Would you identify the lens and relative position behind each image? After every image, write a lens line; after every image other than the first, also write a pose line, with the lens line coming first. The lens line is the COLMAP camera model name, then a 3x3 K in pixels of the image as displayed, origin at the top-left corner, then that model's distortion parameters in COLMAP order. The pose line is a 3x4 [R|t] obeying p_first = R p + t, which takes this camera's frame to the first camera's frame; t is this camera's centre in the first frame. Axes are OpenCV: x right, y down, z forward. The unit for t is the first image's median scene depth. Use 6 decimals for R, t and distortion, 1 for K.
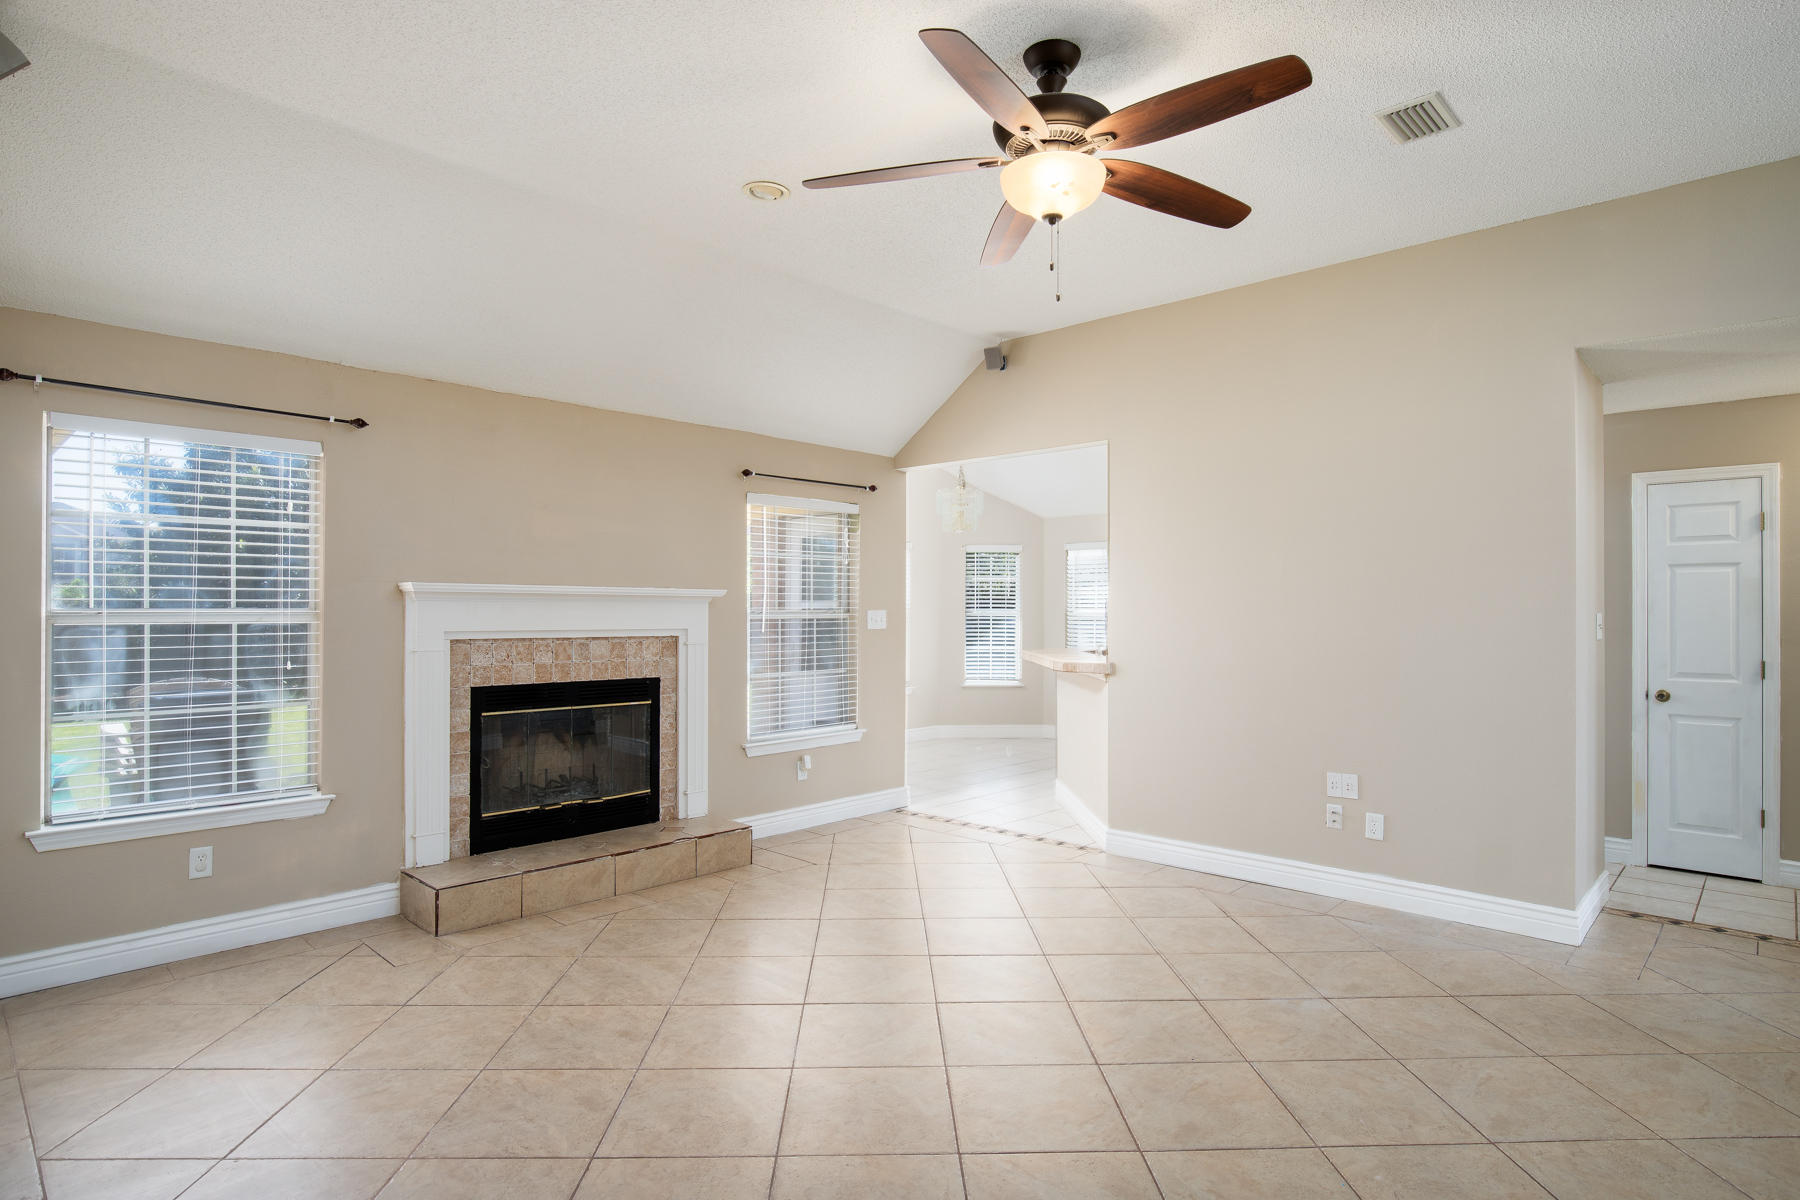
lens RADIAL K [[972.3, 0, 906.5], [0, 972.3, 604.3], [0, 0, 1]] dist [0.011491, 0.001945]
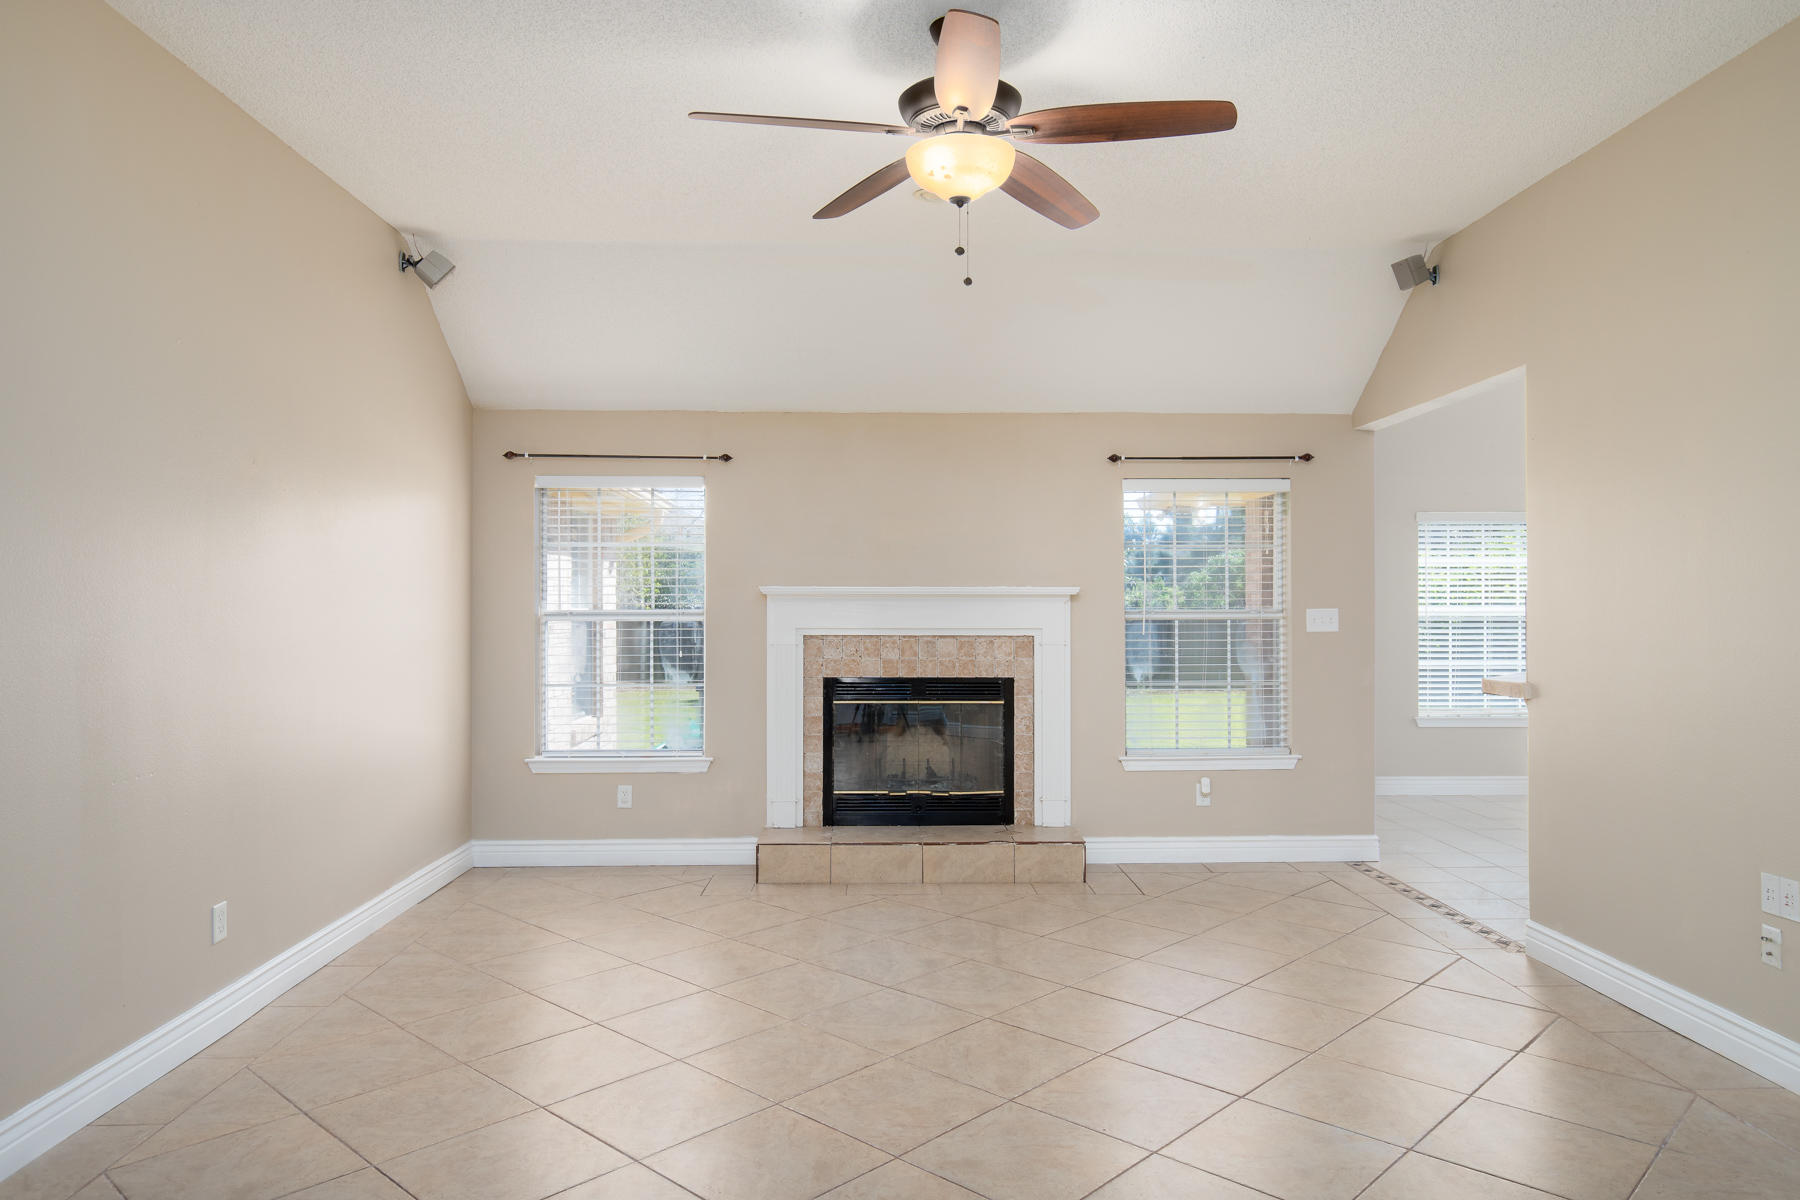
lens RADIAL K [[1181.9, 0, 898.6], [0, 1181.9, 602.1], [0, 0, 1]] dist [0.037822, -0.000079]
pose [[0.713591, -0.006112, -0.700536, 0.548926], [0.007033, 0.999974, -0.001560, -0.000043], [0.700528, -0.003814, 0.713615, 0.075657]]
